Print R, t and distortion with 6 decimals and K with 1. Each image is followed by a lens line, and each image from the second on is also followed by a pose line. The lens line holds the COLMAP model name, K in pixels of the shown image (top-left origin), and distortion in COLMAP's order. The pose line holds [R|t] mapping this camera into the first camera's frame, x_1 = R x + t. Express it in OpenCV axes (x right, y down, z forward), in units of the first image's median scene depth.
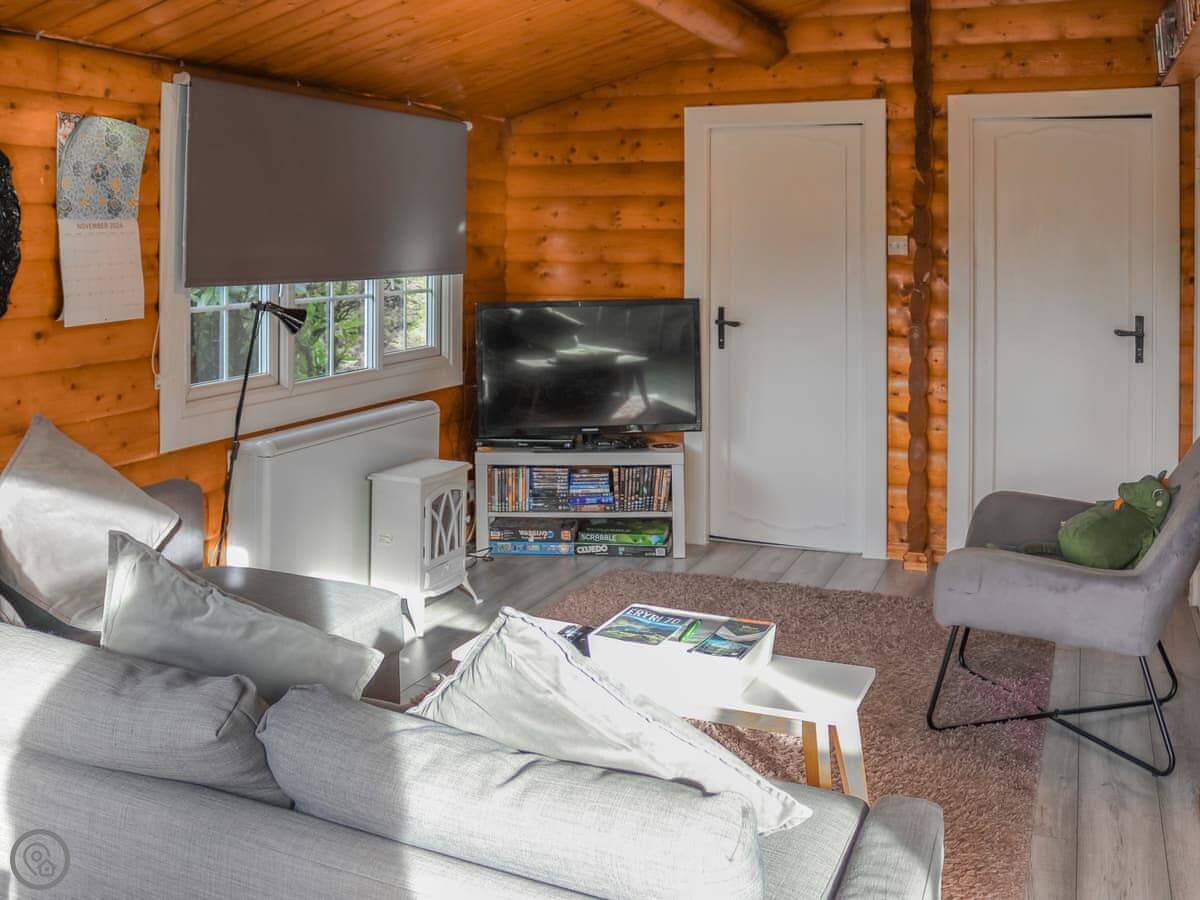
lens RADIAL K [[1210.6, 0, 600.0], [0, 1210.6, 450.0], [0, 0, 1]] dist [-0.244208, 0.142191]
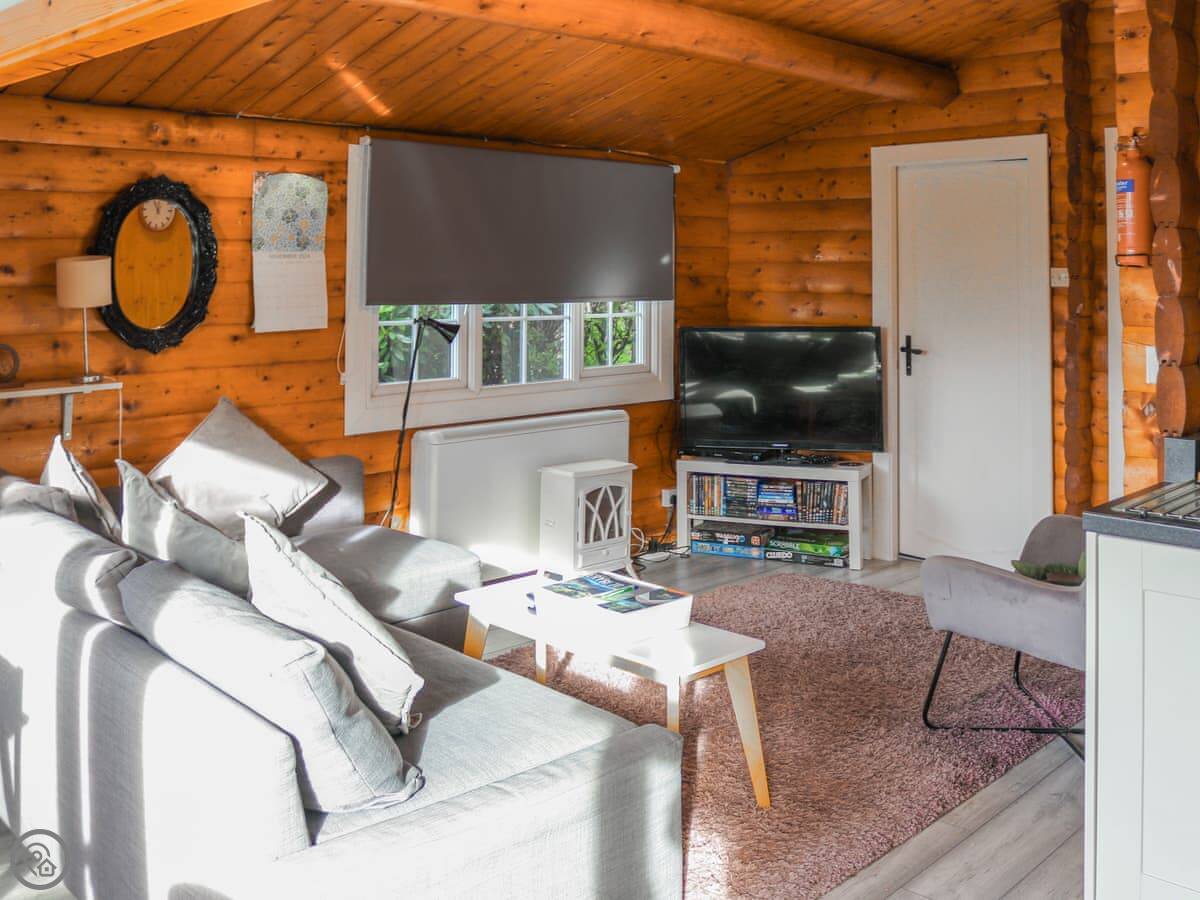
lens RADIAL K [[1210.6, 0, 600.0], [0, 1210.6, 450.0], [0, 0, 1]] dist [-0.244208, 0.142191]
pose [[0.923936, 0.052832, -0.378881, 0.269419], [-0.063024, 0.997906, -0.014540, 0.014610], [0.377319, 0.037312, 0.925331, -0.067420]]
